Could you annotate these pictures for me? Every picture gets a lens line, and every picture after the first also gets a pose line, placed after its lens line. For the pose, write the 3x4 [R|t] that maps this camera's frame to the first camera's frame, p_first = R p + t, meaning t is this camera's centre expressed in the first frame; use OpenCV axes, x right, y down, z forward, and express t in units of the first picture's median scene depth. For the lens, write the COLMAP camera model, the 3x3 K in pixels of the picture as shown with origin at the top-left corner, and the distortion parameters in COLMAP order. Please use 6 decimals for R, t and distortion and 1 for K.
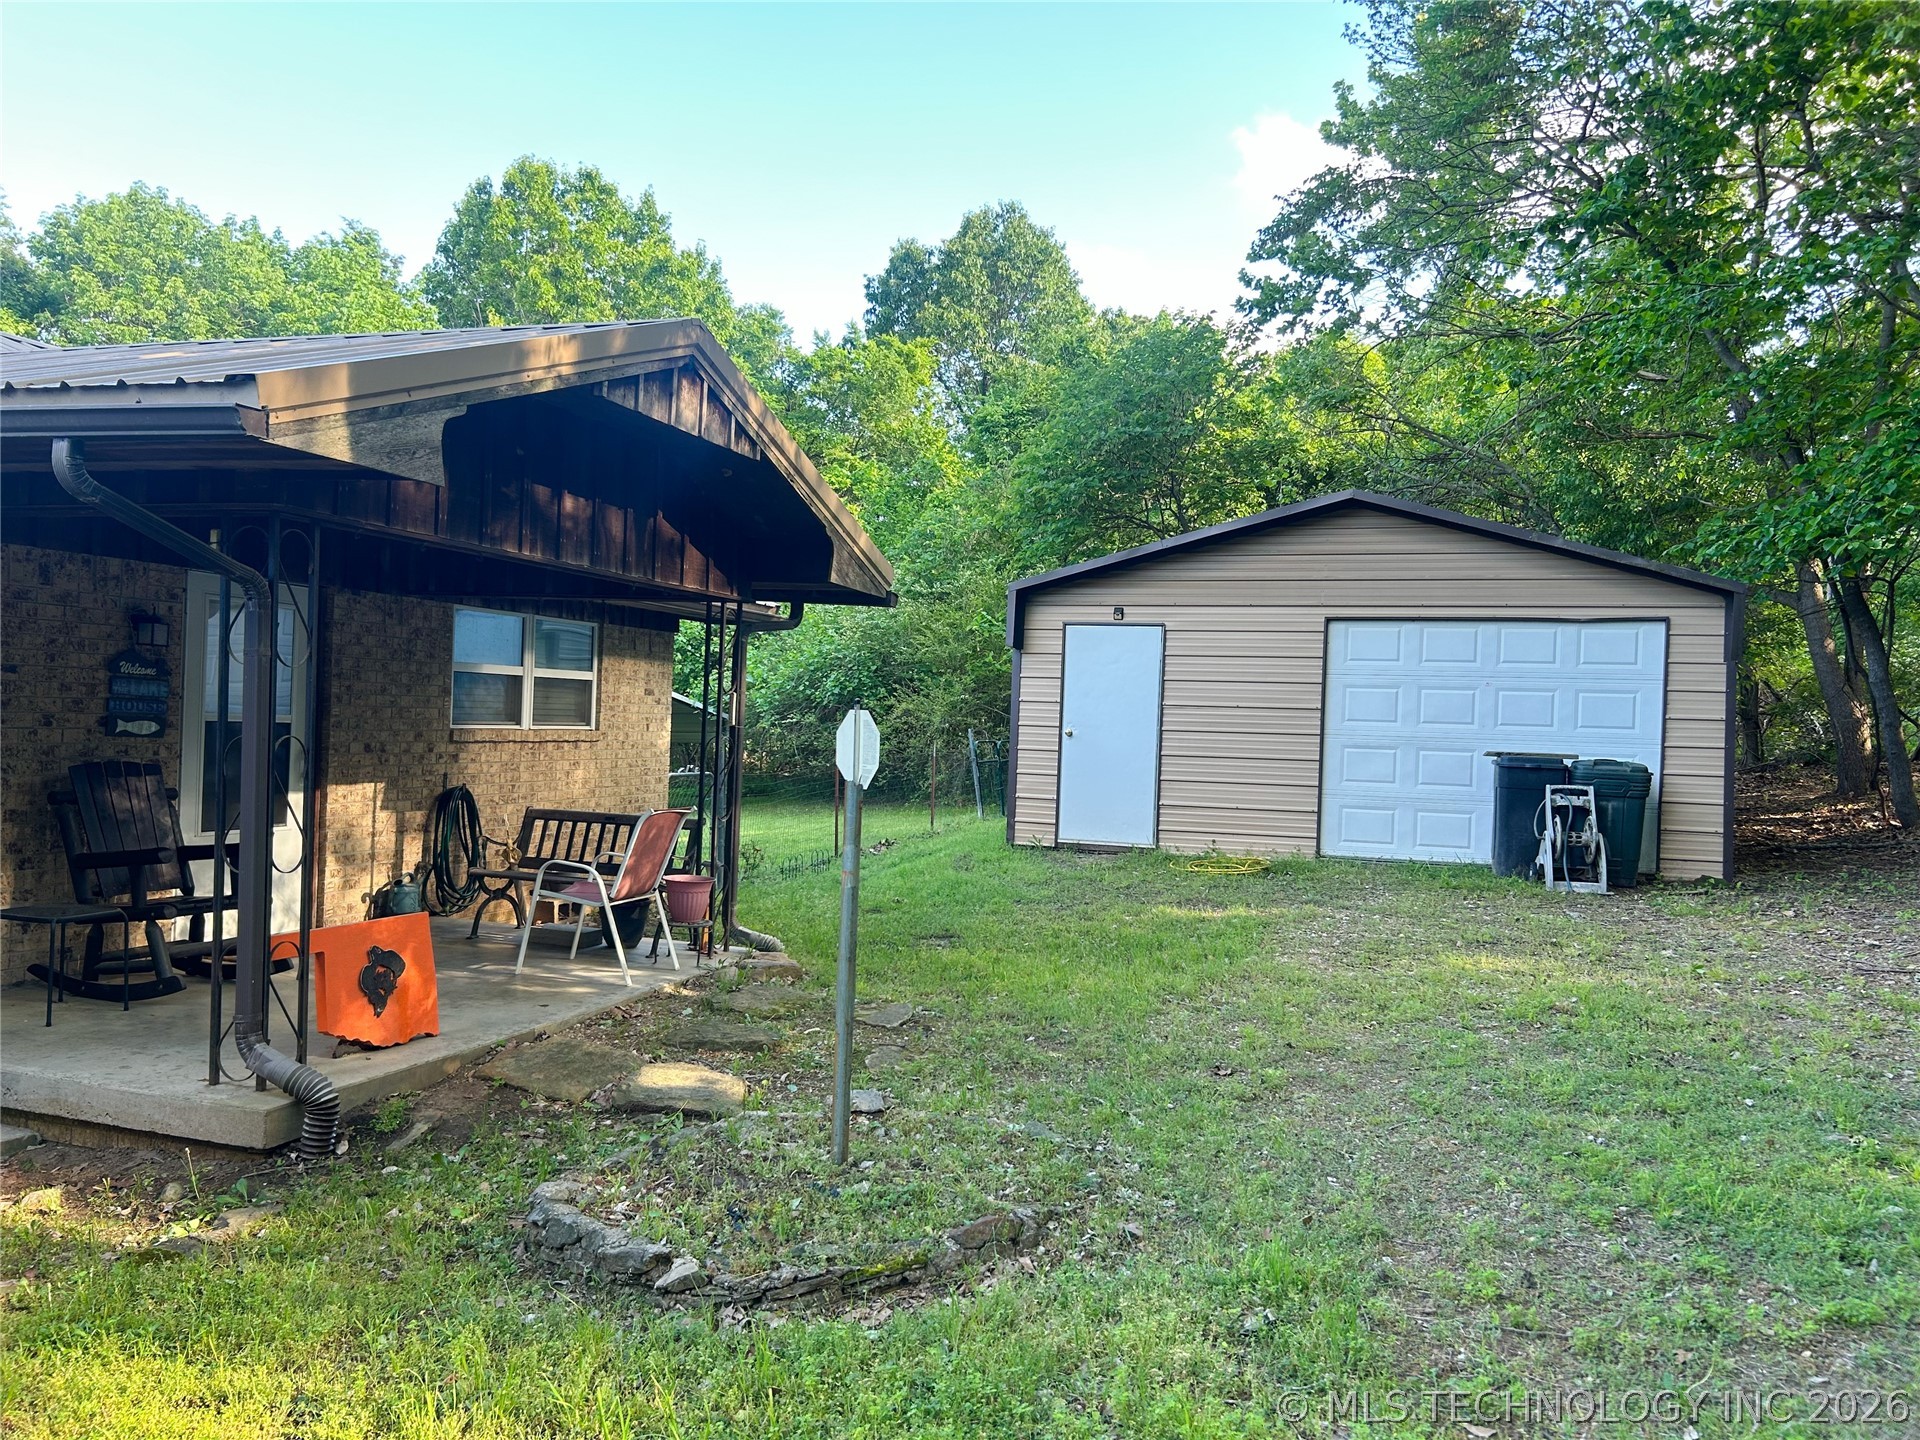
lens RADIAL K [[1460.1, 0, 949.6], [0, 1460.1, 737.8], [0, 0, 1]] dist [0.030650, -0.022520]
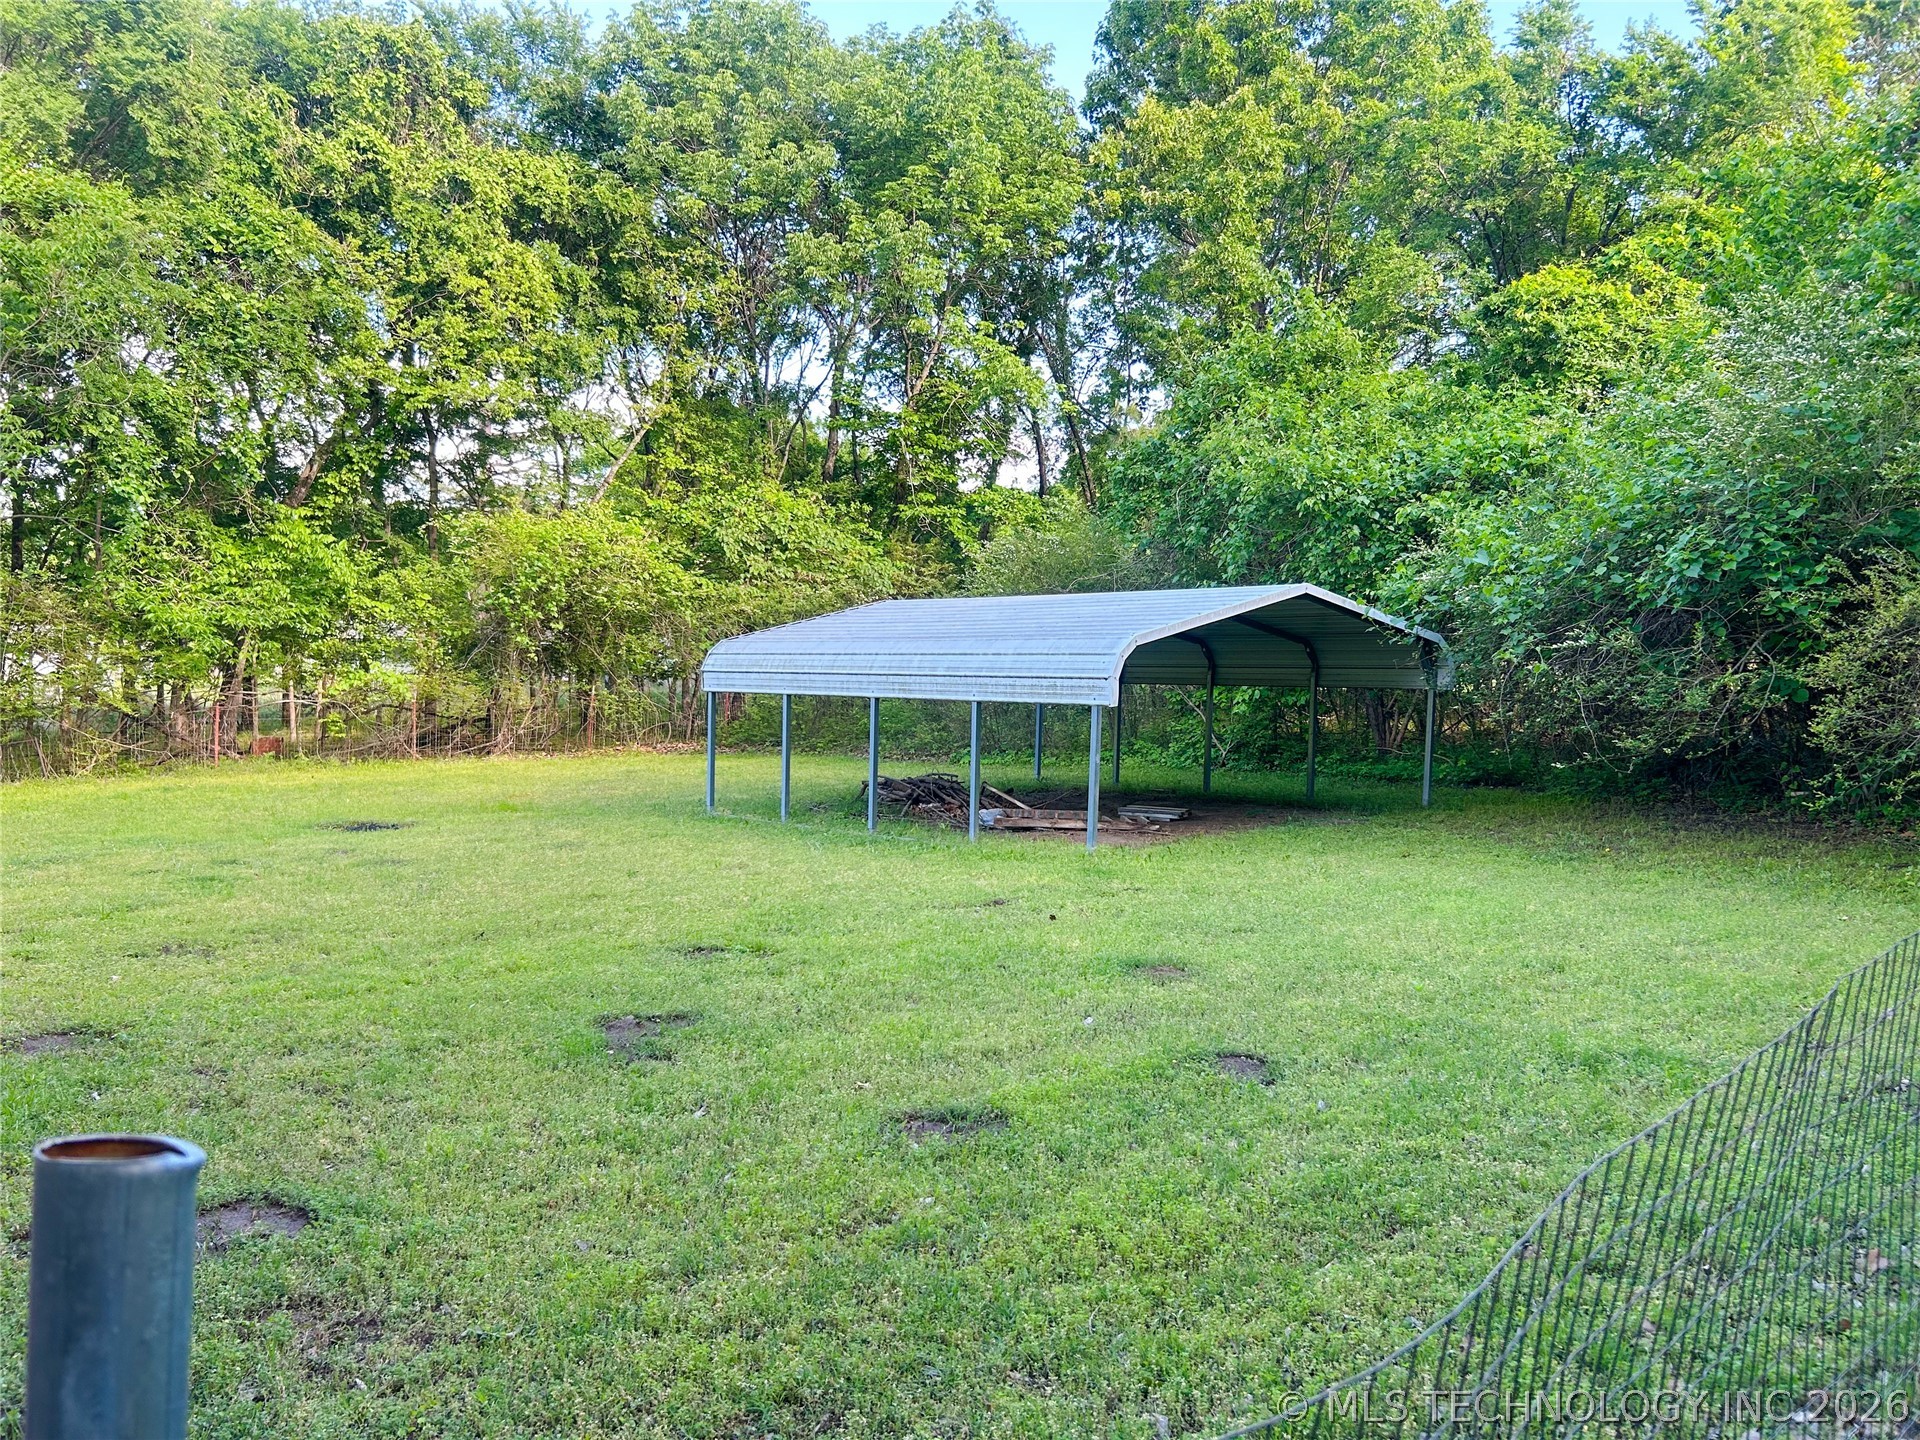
lens RADIAL K [[1460.1, 0, 981.8], [0, 1460.1, 747.7], [0, 0, 1]] dist [0.030650, -0.022520]
pose [[0.885396, 0.031120, -0.463794, -0.188864], [-0.006990, 0.998535, 0.053656, -0.009956], [0.464784, -0.044265, 0.884317, 1.640325]]
